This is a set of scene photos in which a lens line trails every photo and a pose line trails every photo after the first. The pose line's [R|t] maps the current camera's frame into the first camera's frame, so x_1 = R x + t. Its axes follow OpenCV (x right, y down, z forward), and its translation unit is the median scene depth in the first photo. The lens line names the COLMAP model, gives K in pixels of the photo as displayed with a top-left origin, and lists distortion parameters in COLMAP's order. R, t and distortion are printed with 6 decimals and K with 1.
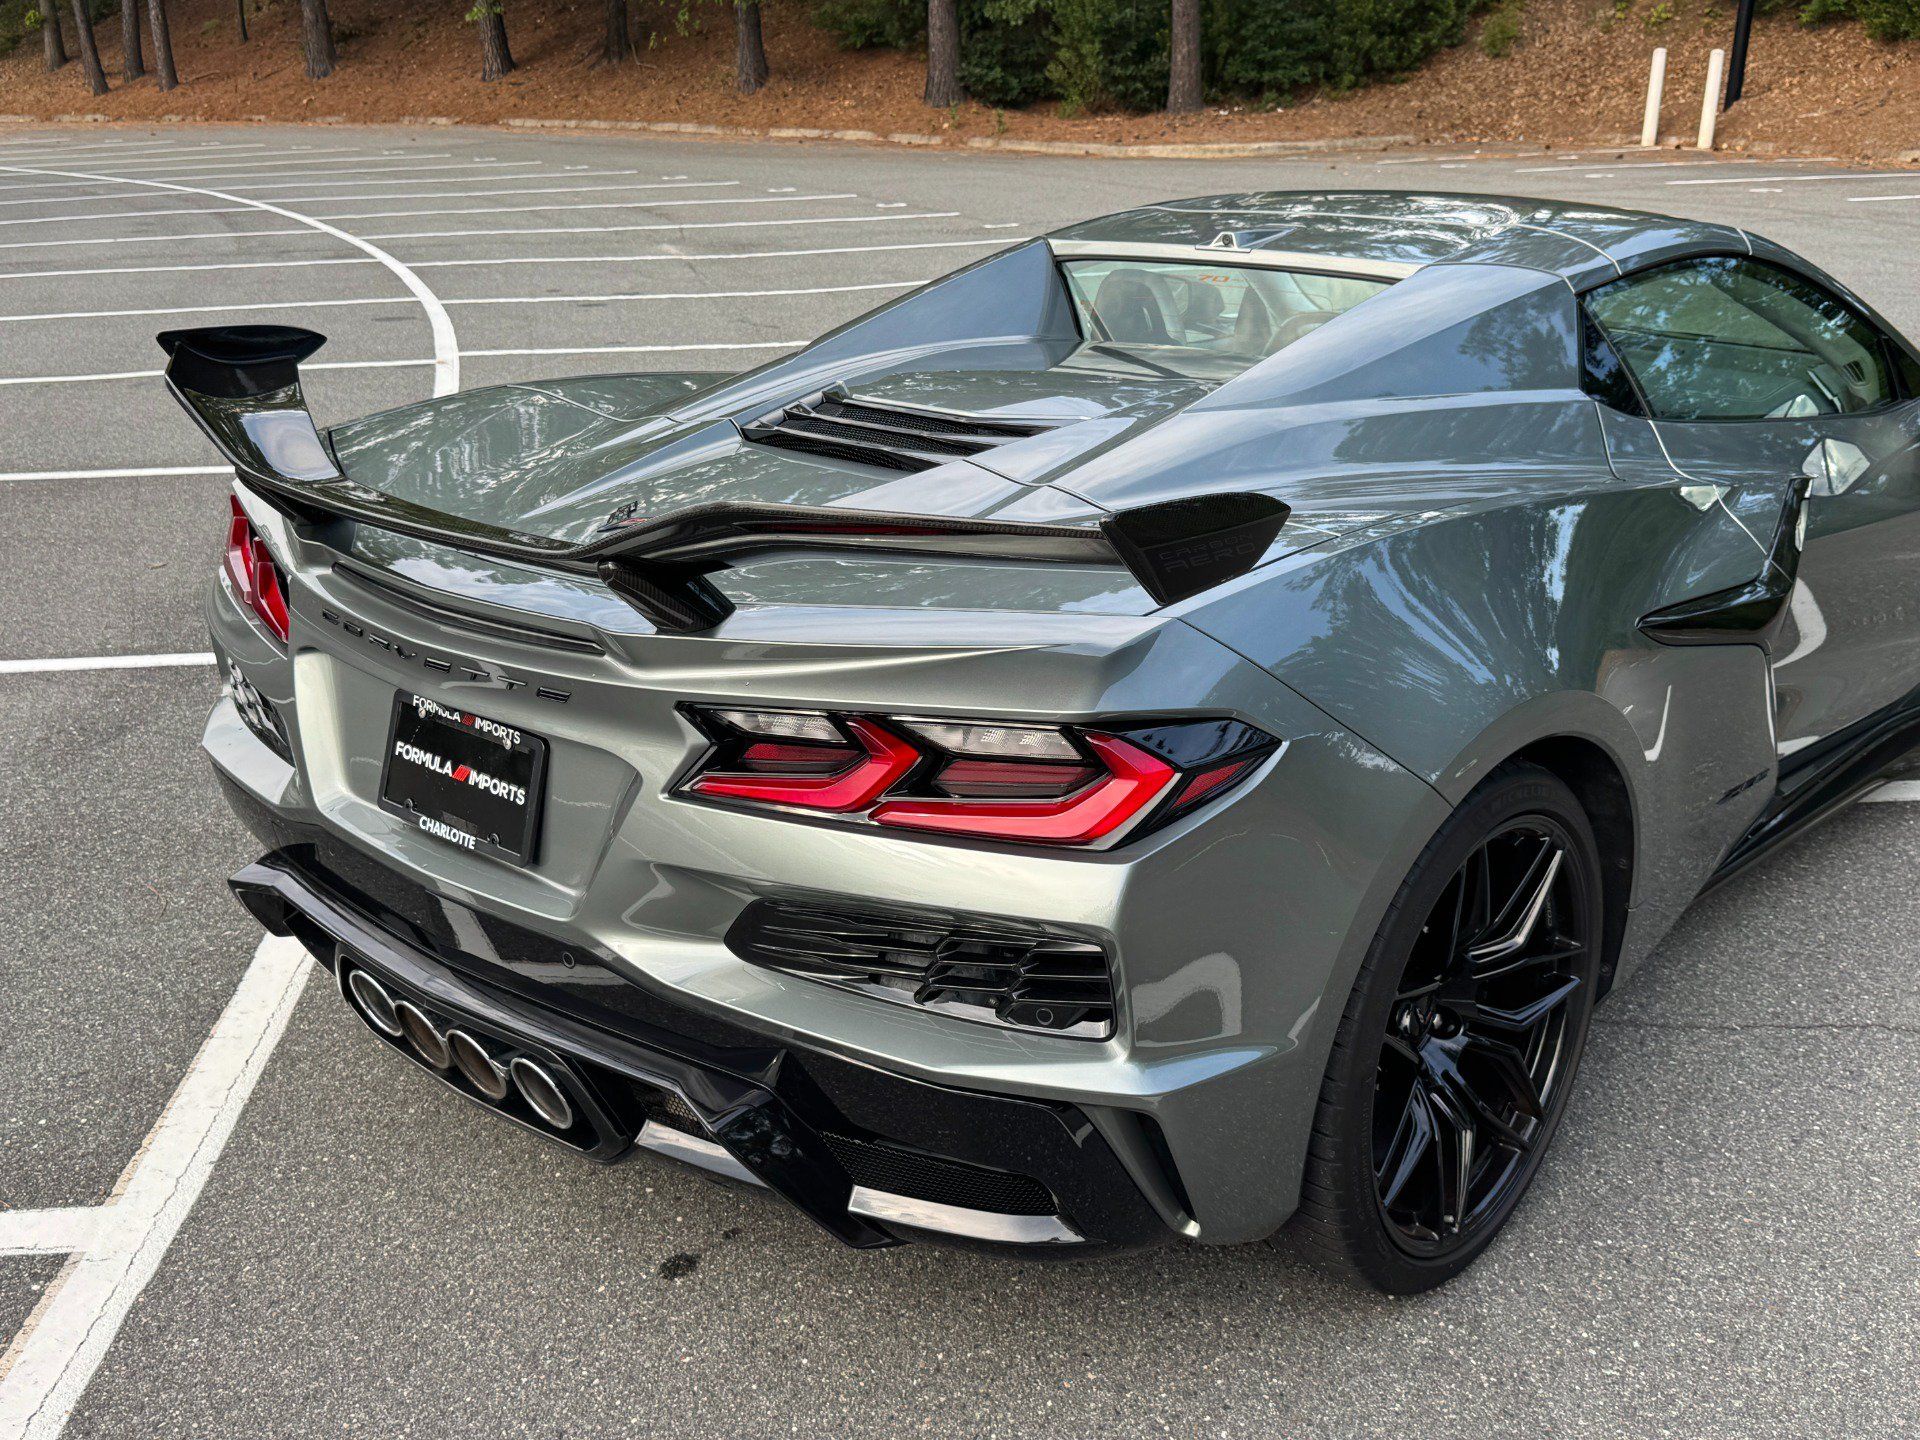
lens RADIAL K [[1910.9, 0, 960.0], [0, 1910.9, 725.7], [0, 0, 1]] dist [0.177078, -0.401231]
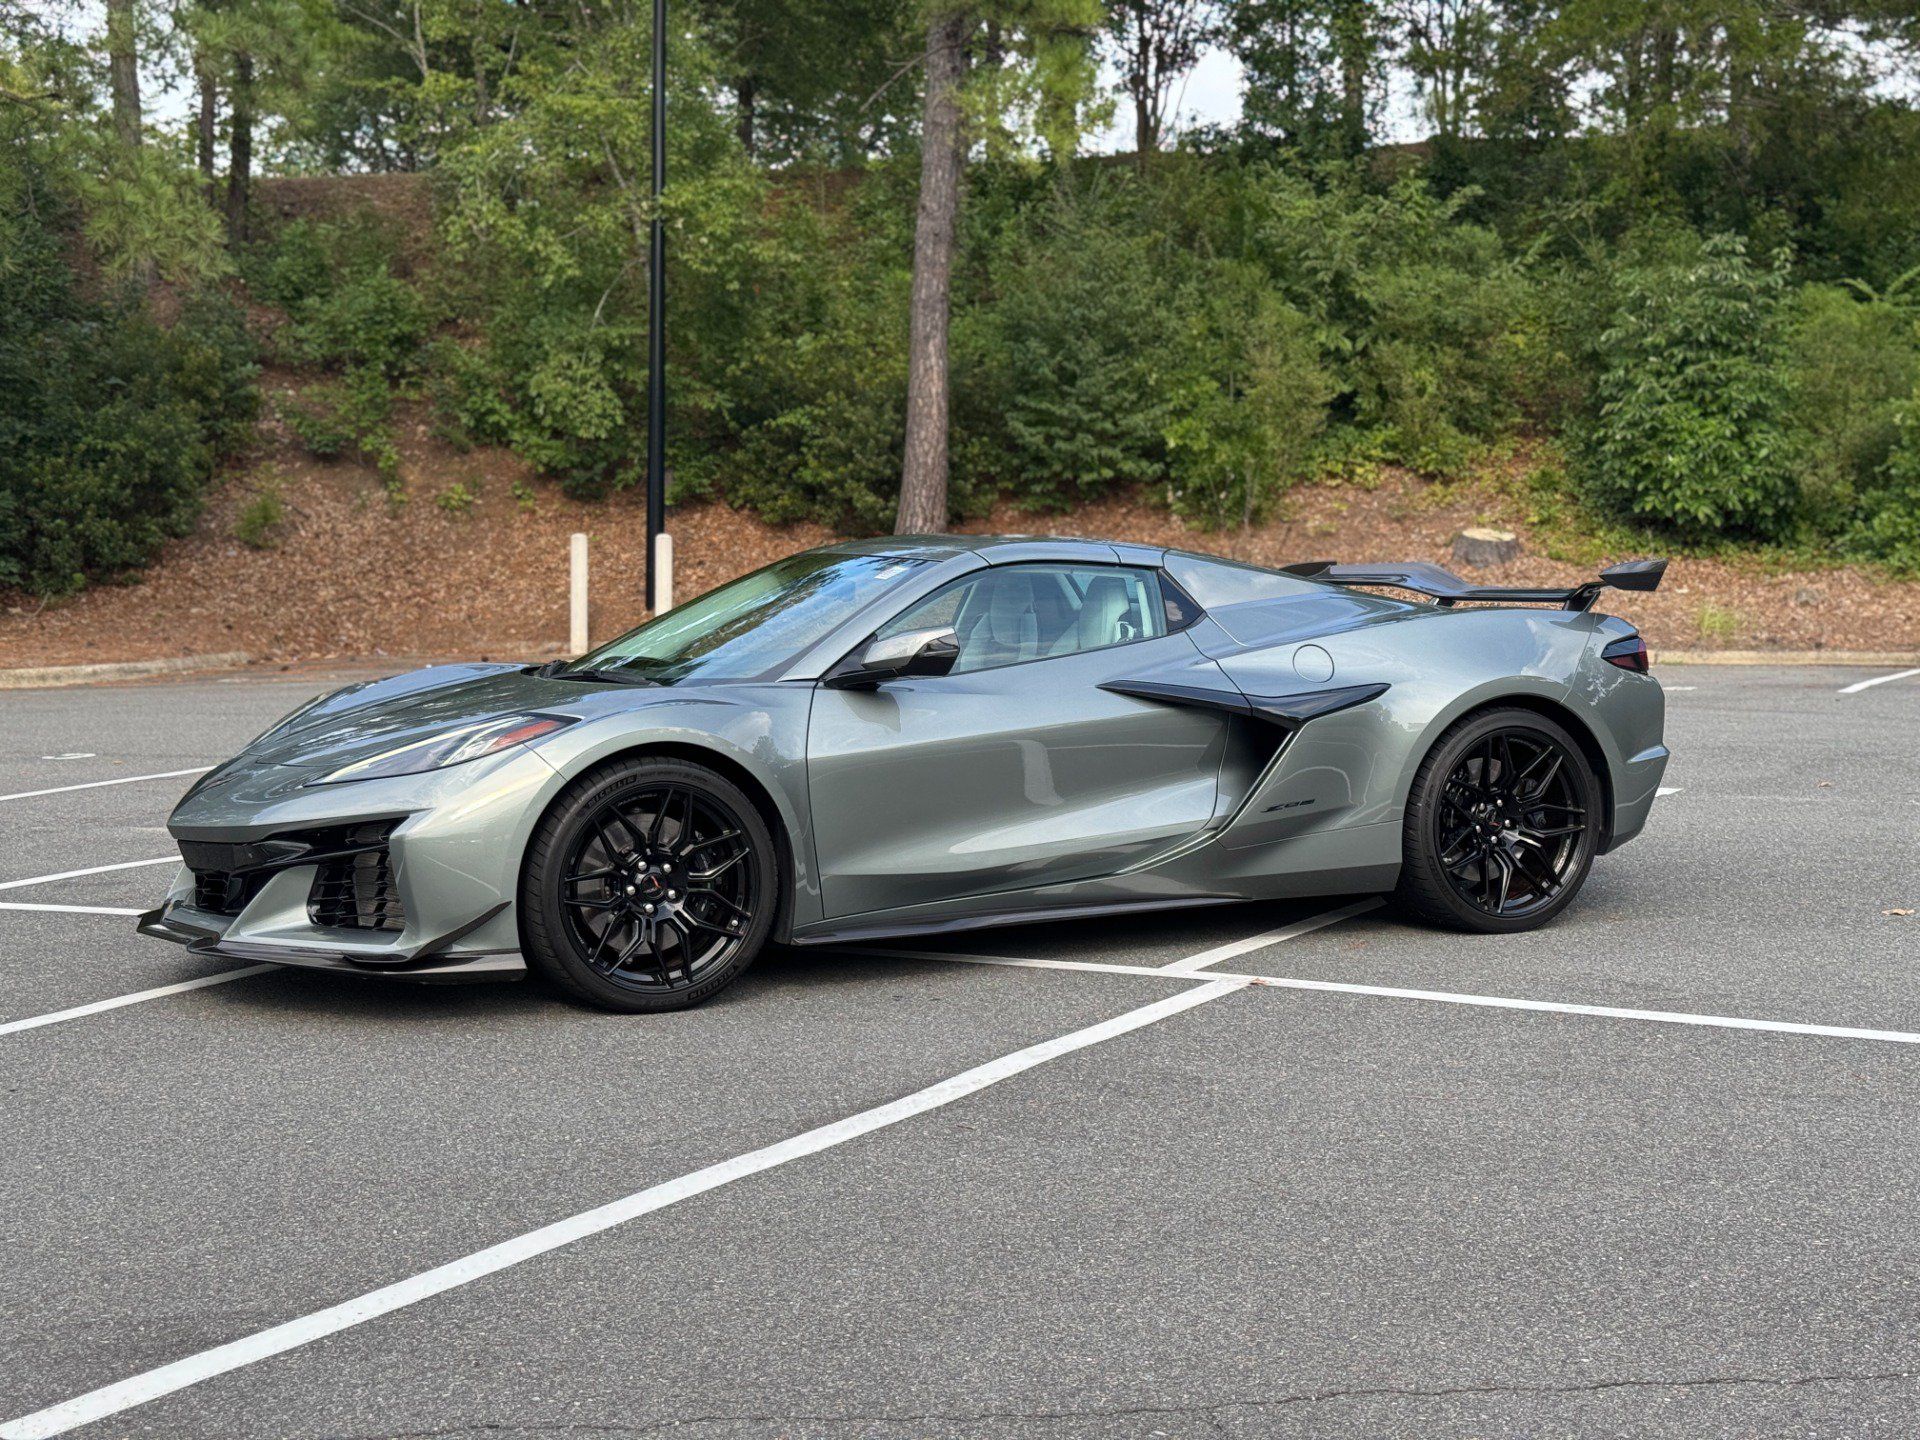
lens RADIAL K [[2669.7, 0, 958.3], [0, 2669.7, 722.7], [0, 0, 1]] dist [0.169427, -0.209423]
pose [[0.685950, -0.049945, 0.725932, -0.270031], [0.248645, 0.953677, -0.169337, -0.047772], [-0.683848, 0.296656, 0.666594, 0.172558]]
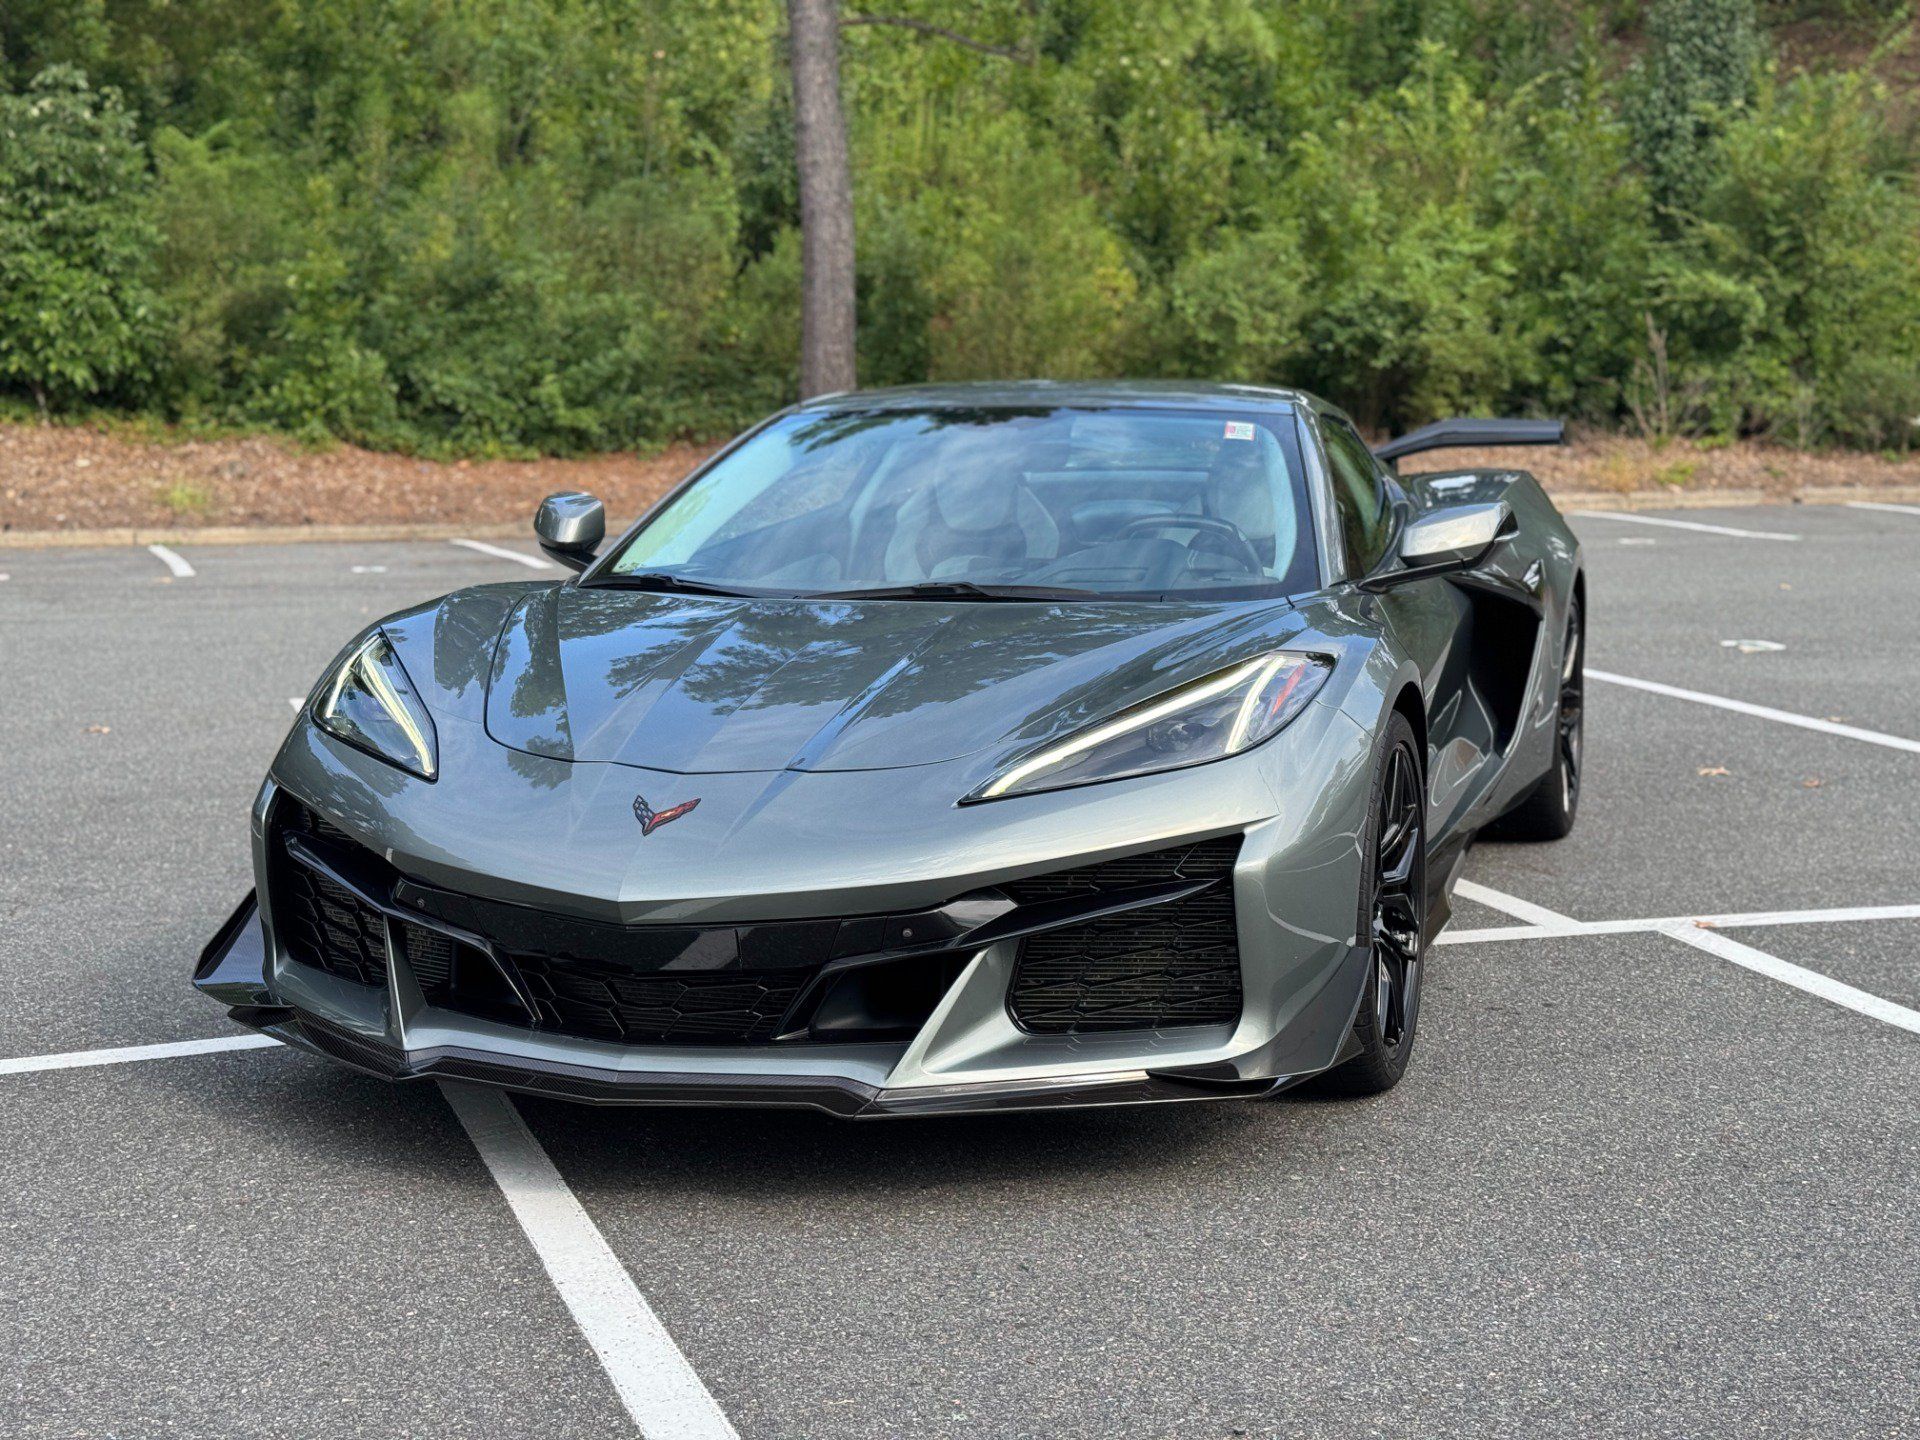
lens RADIAL K [[2669.8, 0, 952.0], [0, 2669.8, 712.8], [0, 0, 1]] dist [0.201027, -0.412041]
pose [[-0.023573, -0.110916, 0.993550, -0.272924], [0.341489, 0.933156, 0.112276, -0.112834], [-0.939590, 0.341933, 0.015879, 0.357241]]
